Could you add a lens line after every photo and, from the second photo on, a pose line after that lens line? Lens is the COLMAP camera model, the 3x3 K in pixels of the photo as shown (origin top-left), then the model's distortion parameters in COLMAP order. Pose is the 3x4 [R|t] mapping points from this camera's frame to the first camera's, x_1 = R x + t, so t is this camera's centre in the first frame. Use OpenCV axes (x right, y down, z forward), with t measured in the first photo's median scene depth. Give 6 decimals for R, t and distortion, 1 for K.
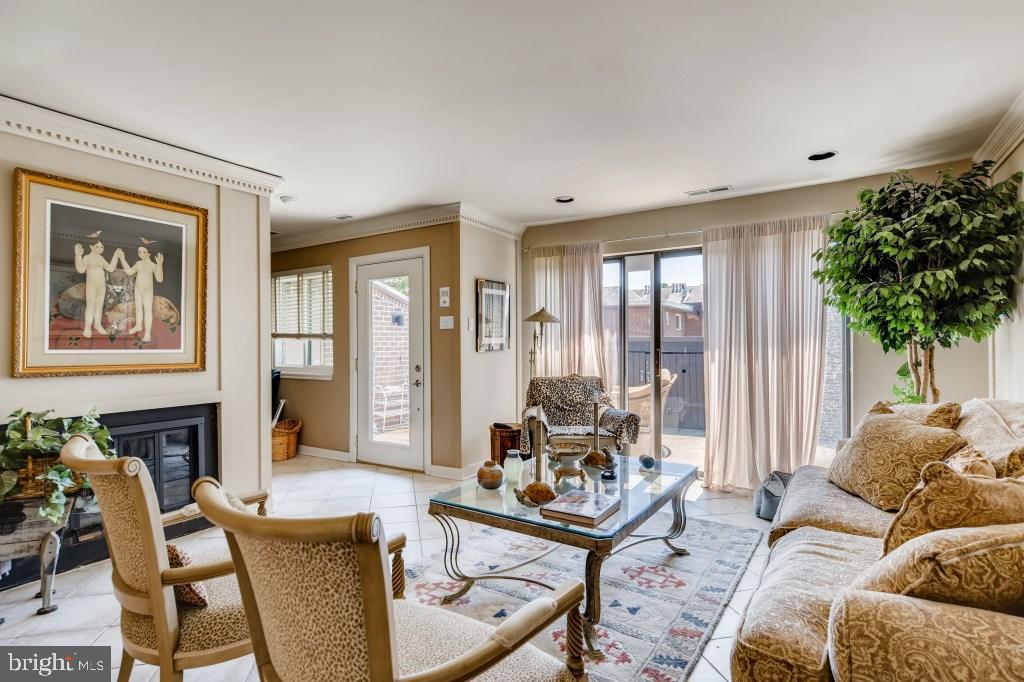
lens RADIAL K [[516.9, 0, 505.5], [0, 516.9, 344.0], [0, 0, 1]] dist [-0.004533, 0.001375]
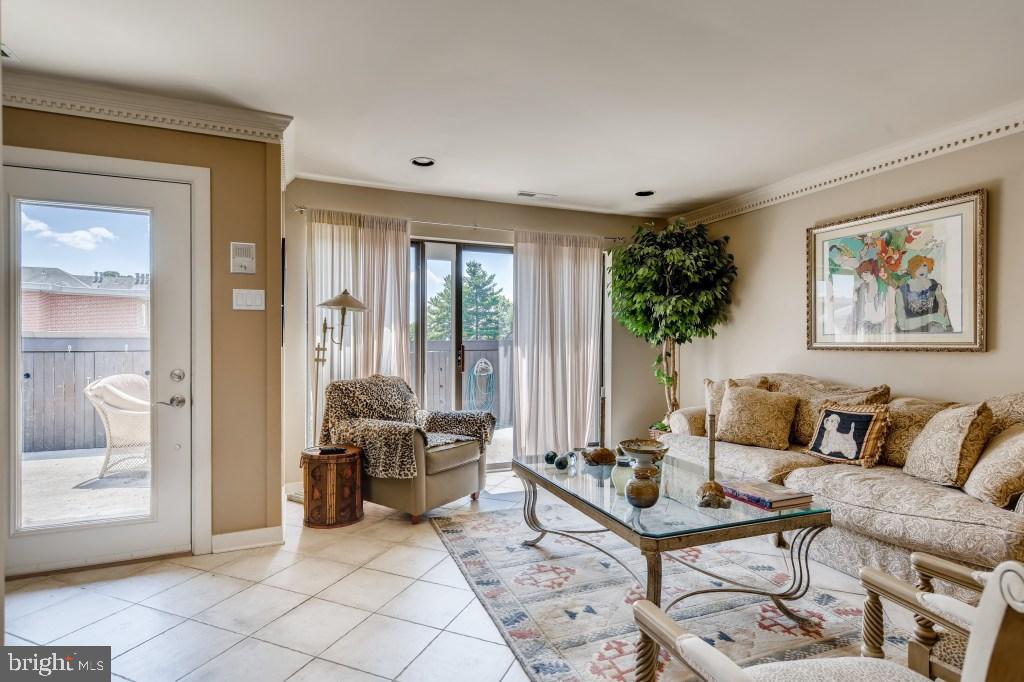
lens RADIAL K [[516.9, 0, 505.5], [0, 516.9, 344.0], [0, 0, 1]] dist [-0.004533, 0.001375]
pose [[0.574555, 0.009417, 0.818412, -0.413051], [-0.002326, 0.999949, -0.009873, 0.016912], [-0.818463, 0.003769, 0.574547, 0.357807]]
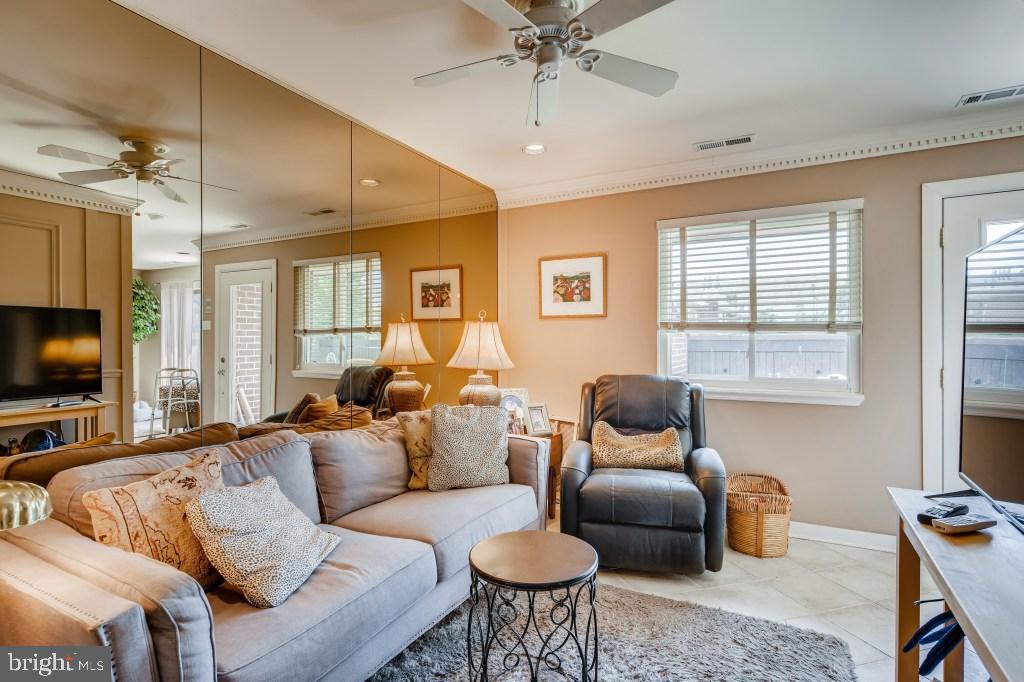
lens RADIAL K [[513.1, 0, 515.5], [0, 513.1, 343.7], [0, 0, 1]] dist [-0.005424, 0.006446]
pose [[0.996882, 0.006231, 0.078658, -0.824399], [-0.006435, 0.999977, 0.002336, 0.004481], [-0.078642, -0.002835, 0.996899, 0.524772]]
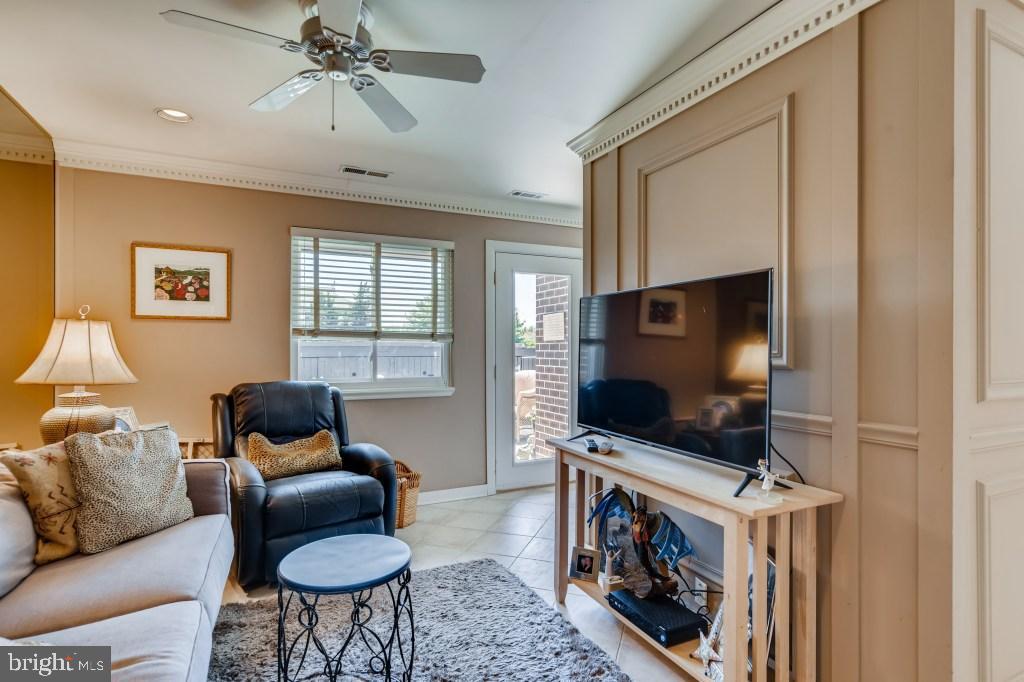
lens RADIAL K [[516.9, 0, 505.5], [0, 516.9, 344.0], [0, 0, 1]] dist [-0.004533, 0.001375]
pose [[0.525144, 0.014108, 0.850896, -1.025623], [-0.002743, 0.999885, -0.014886, 0.006890], [-0.851009, 0.005483, 0.525123, 0.591559]]
